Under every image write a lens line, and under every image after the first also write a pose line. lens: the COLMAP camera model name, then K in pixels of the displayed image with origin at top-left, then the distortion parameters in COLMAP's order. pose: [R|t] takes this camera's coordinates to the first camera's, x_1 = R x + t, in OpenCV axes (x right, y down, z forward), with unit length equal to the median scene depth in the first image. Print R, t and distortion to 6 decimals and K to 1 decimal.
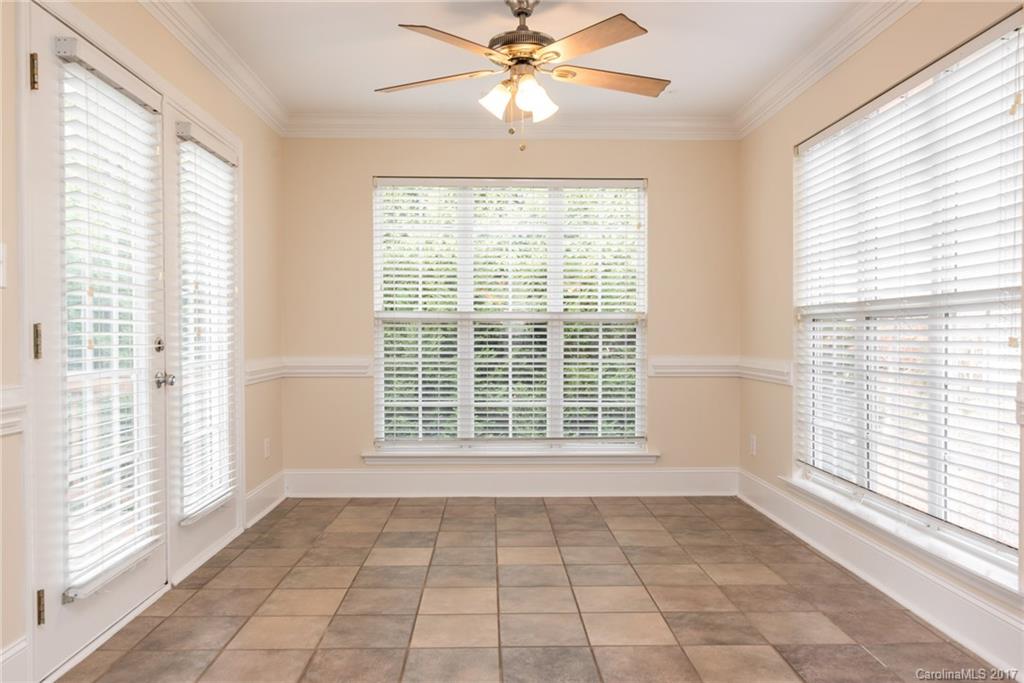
lens RADIAL K [[710.3, 0, 510.9], [0, 710.3, 341.1], [0, 0, 1]] dist [0.002966, 0.000492]
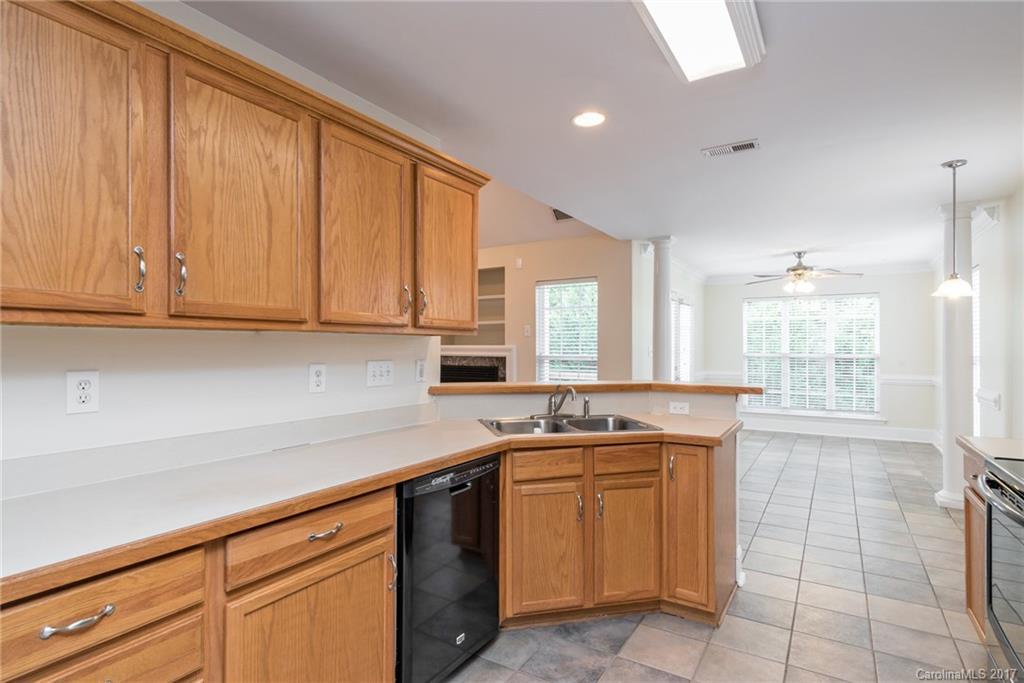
lens RADIAL K [[542.2, 0, 509.3], [0, 542.2, 344.7], [0, 0, 1]] dist [0.021383, 0.000479]
pose [[0.836370, -0.004569, -0.548146, 0.171905], [-0.002756, 0.999918, -0.012539, -0.048615], [0.548158, 0.011998, 0.836289, -1.078550]]
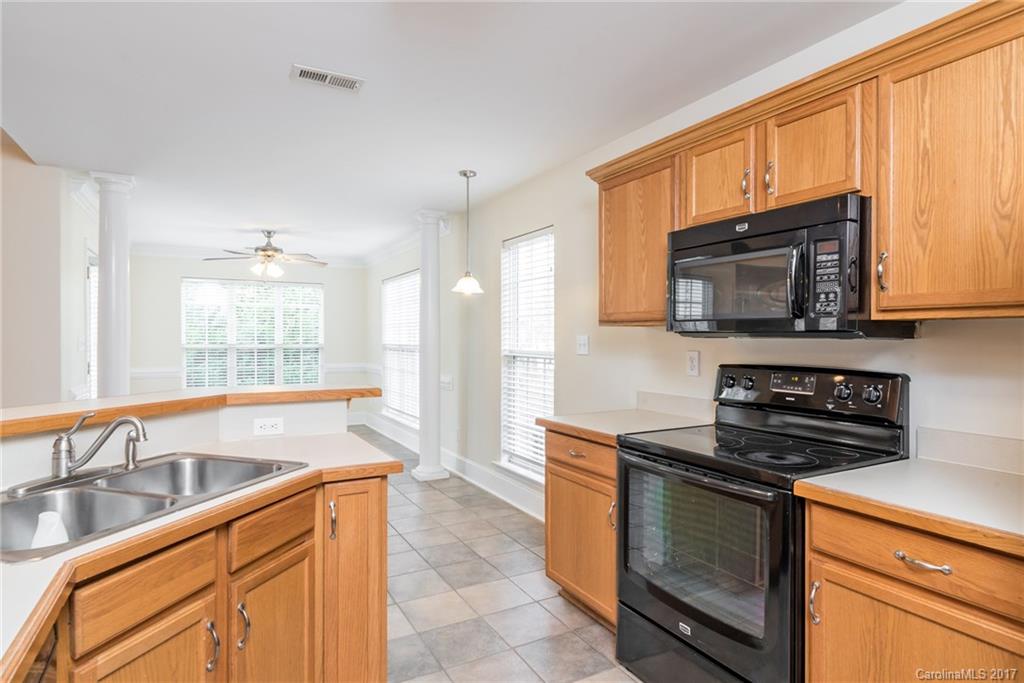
lens RADIAL K [[566.2, 0, 511.5], [0, 566.2, 340.3], [0, 0, 1]] dist [0.003933, 0.000265]
pose [[0.890043, -0.001988, 0.455873, -0.099104], [0.002670, 0.999996, -0.000853, -0.052182], [-0.455869, 0.001977, 0.890045, -0.896458]]
